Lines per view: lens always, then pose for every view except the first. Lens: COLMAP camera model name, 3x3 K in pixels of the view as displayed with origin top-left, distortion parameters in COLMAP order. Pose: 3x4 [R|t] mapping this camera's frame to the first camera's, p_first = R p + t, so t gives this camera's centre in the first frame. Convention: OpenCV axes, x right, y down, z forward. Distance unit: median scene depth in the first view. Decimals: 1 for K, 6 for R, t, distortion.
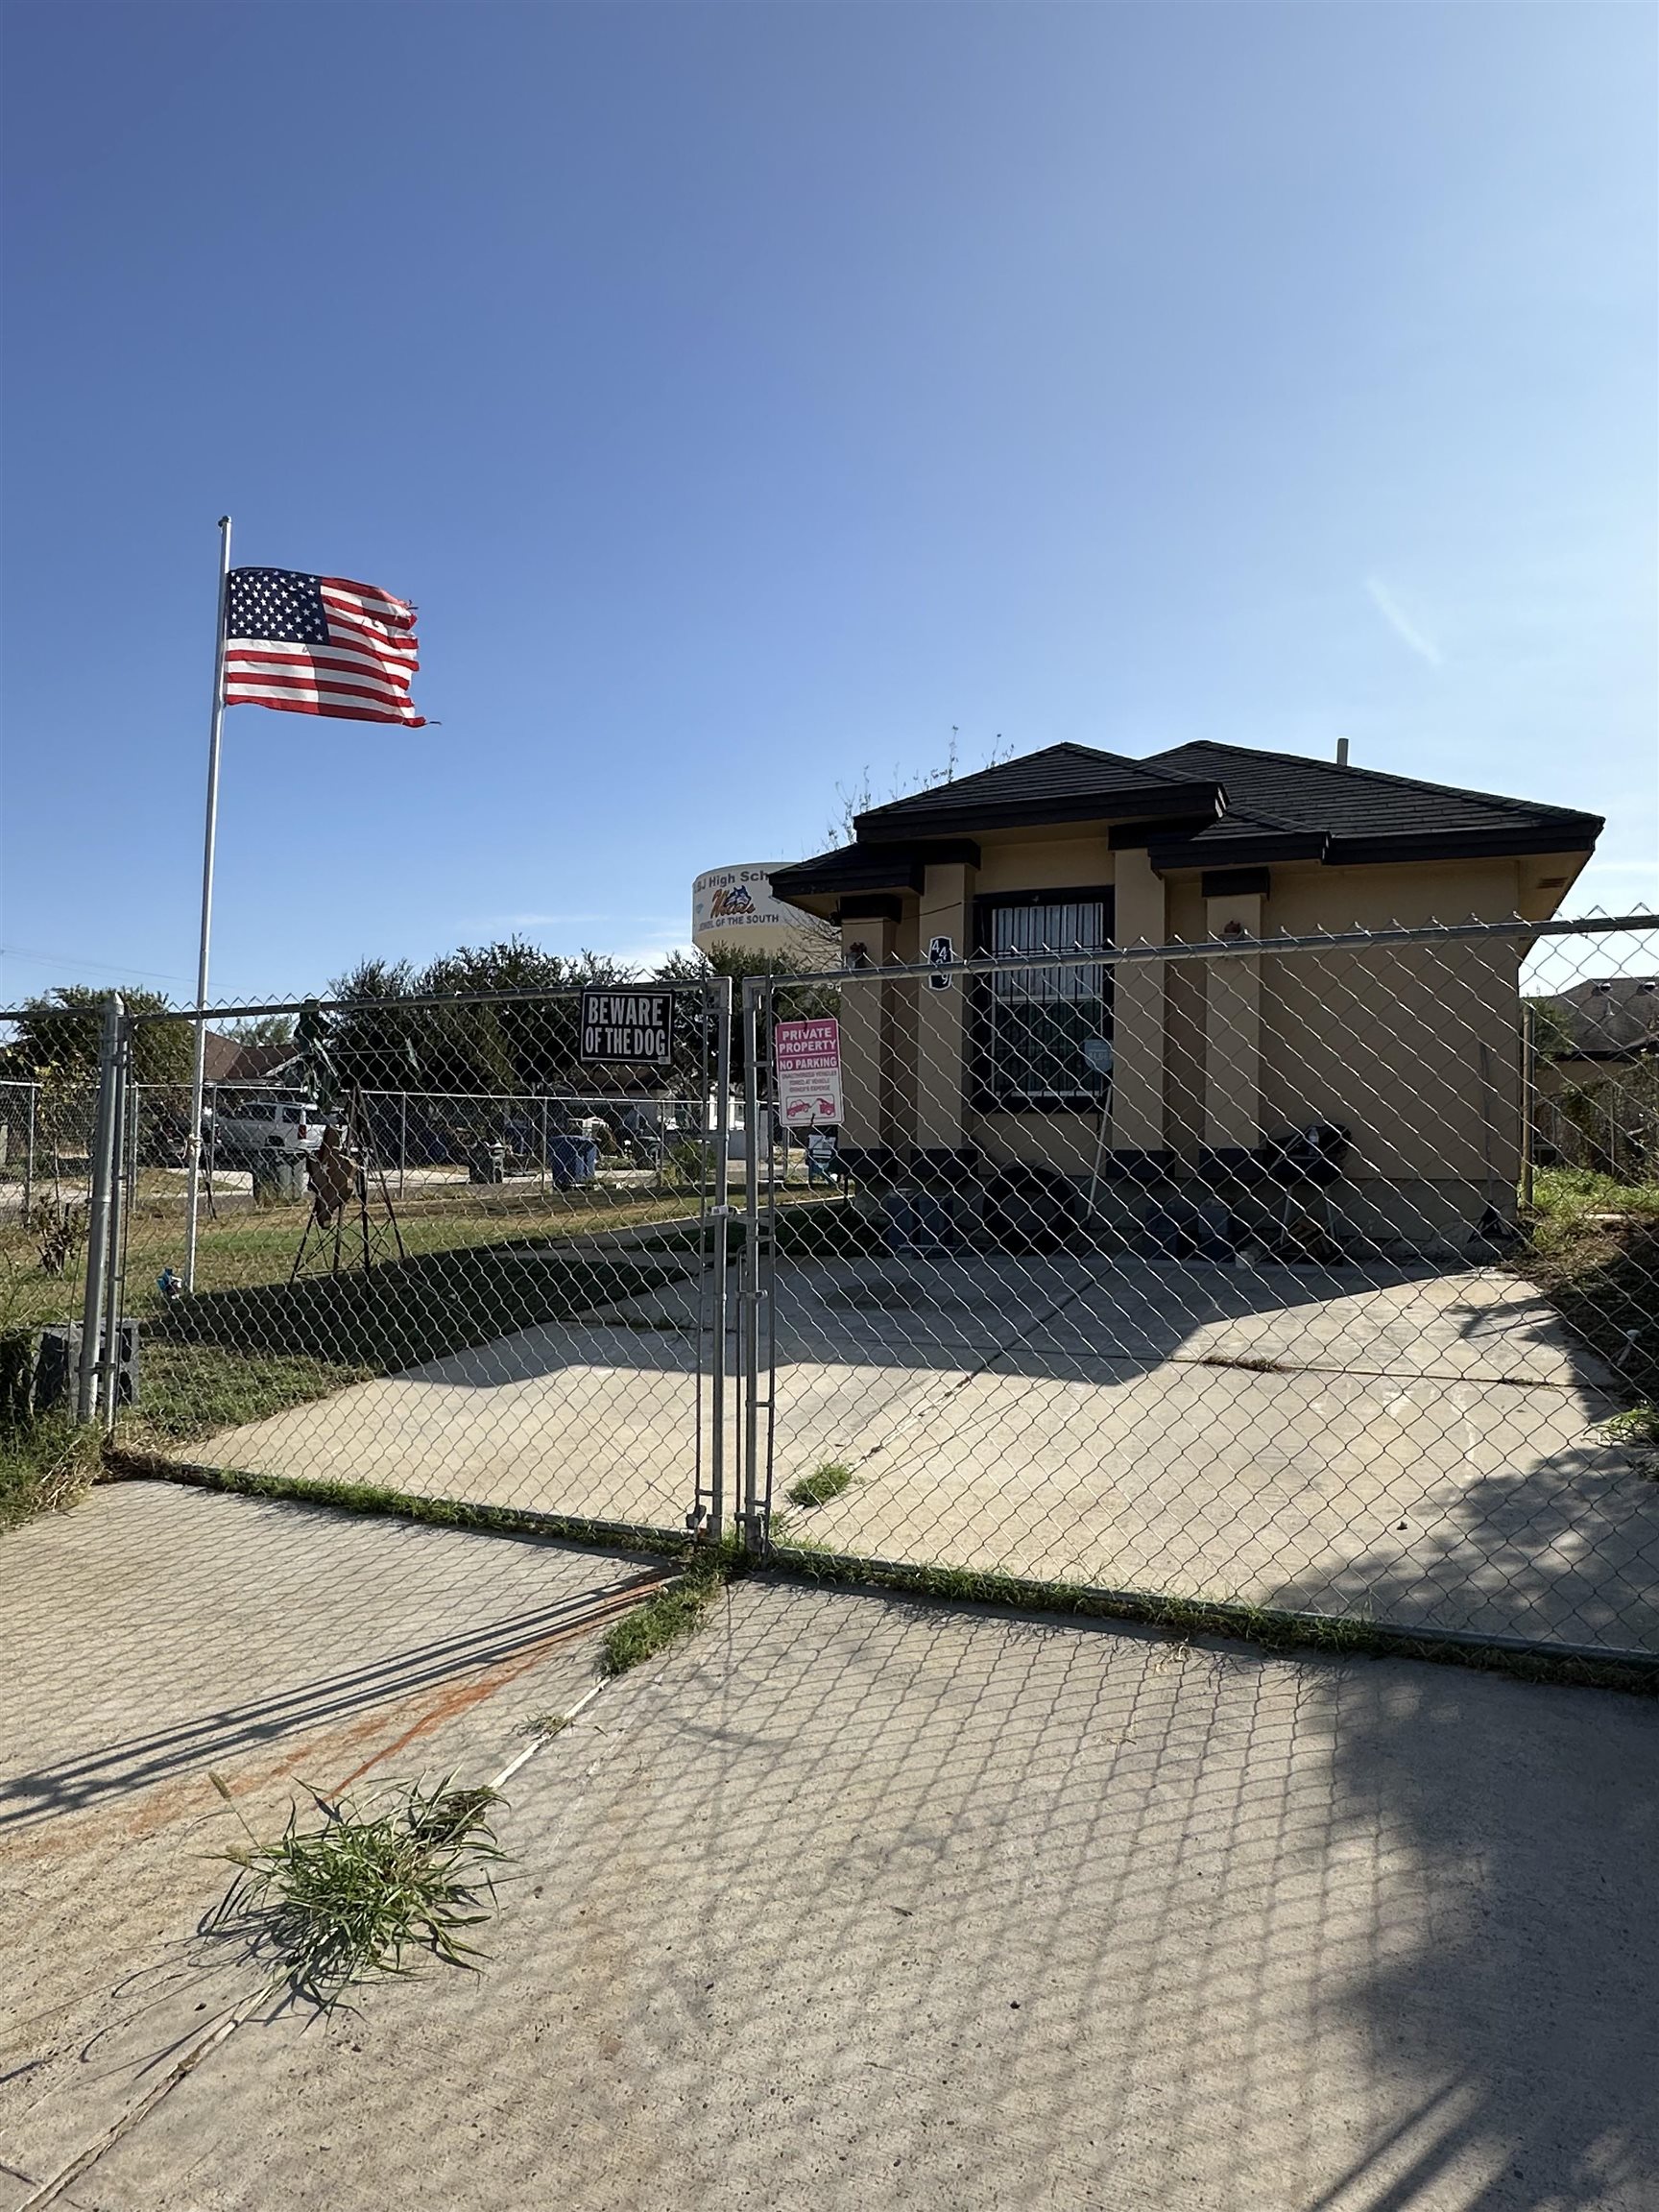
lens RADIAL K [[1358.1, 0, 830.7], [0, 1358.1, 1113.2], [0, 0, 1]] dist [-0.003479, -0.000505]
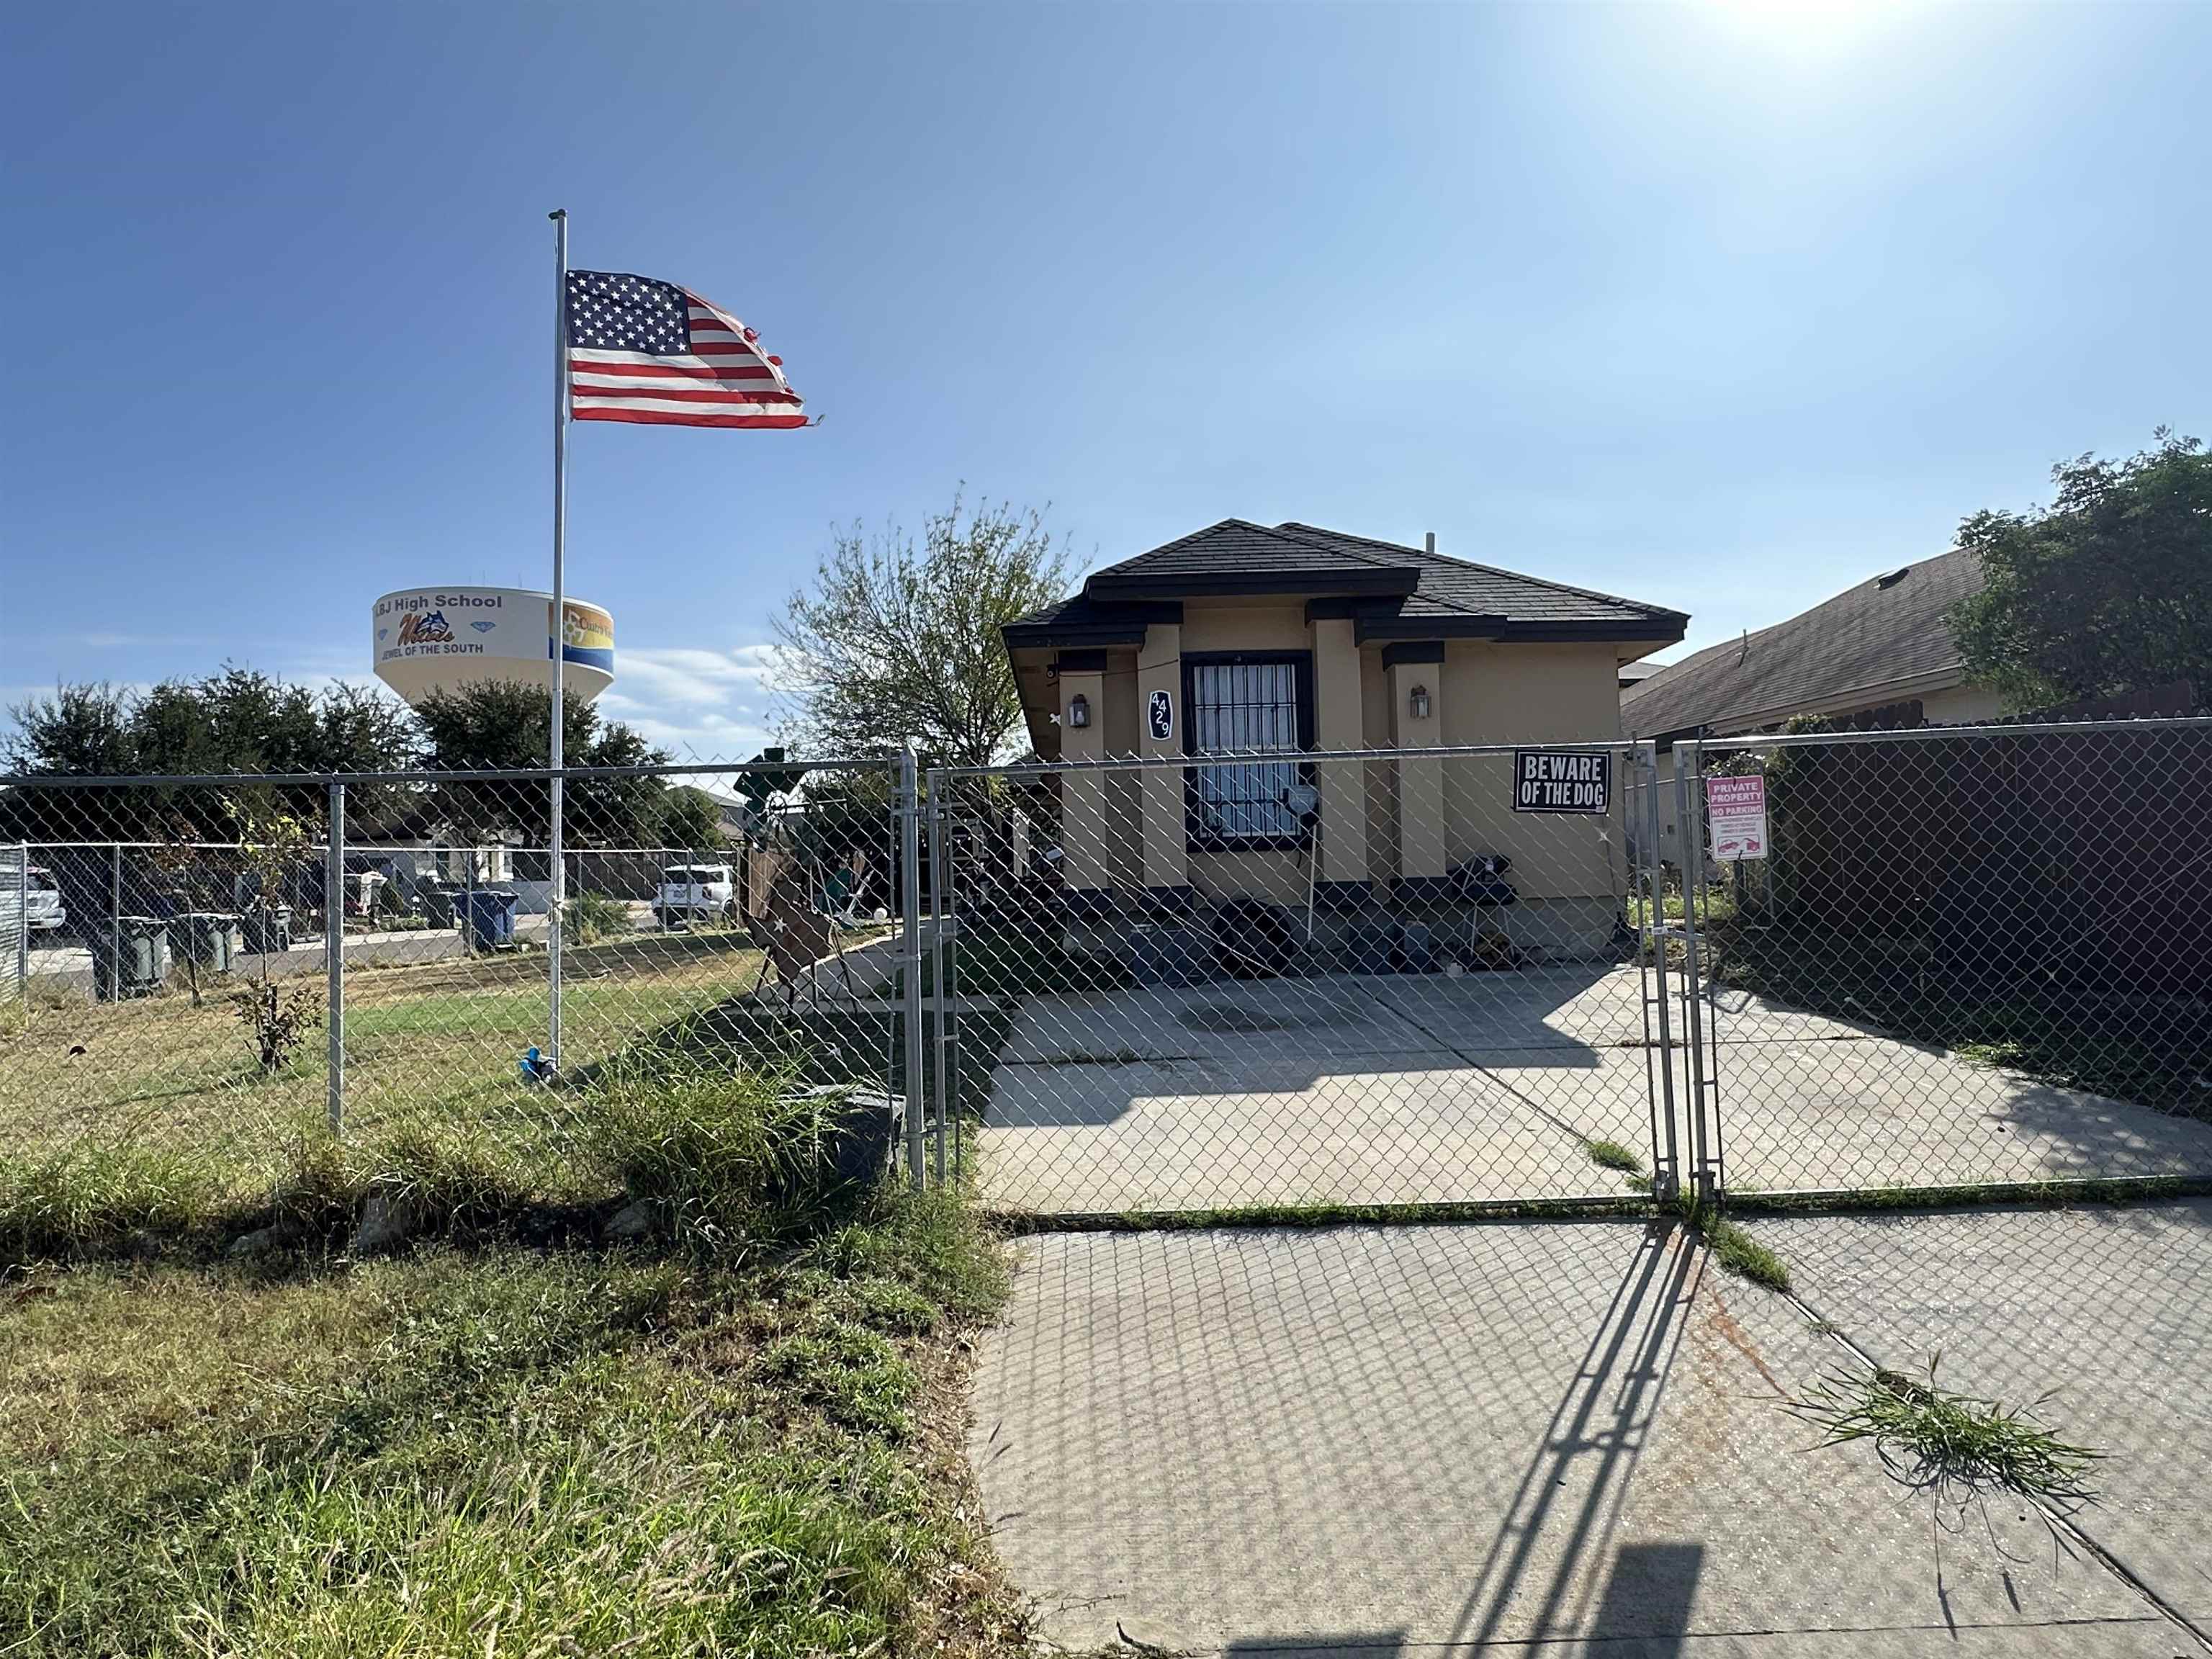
lens RADIAL K [[1358.1, 0, 1110.7], [0, 1358.1, 838.2], [0, 0, 1]] dist [-0.003479, -0.000505]
pose [[0.915046, -0.018322, 0.402933, -0.487443], [0.023235, 0.999703, -0.007307, -0.006931], [-0.402680, 0.016049, 0.915200, 0.032720]]
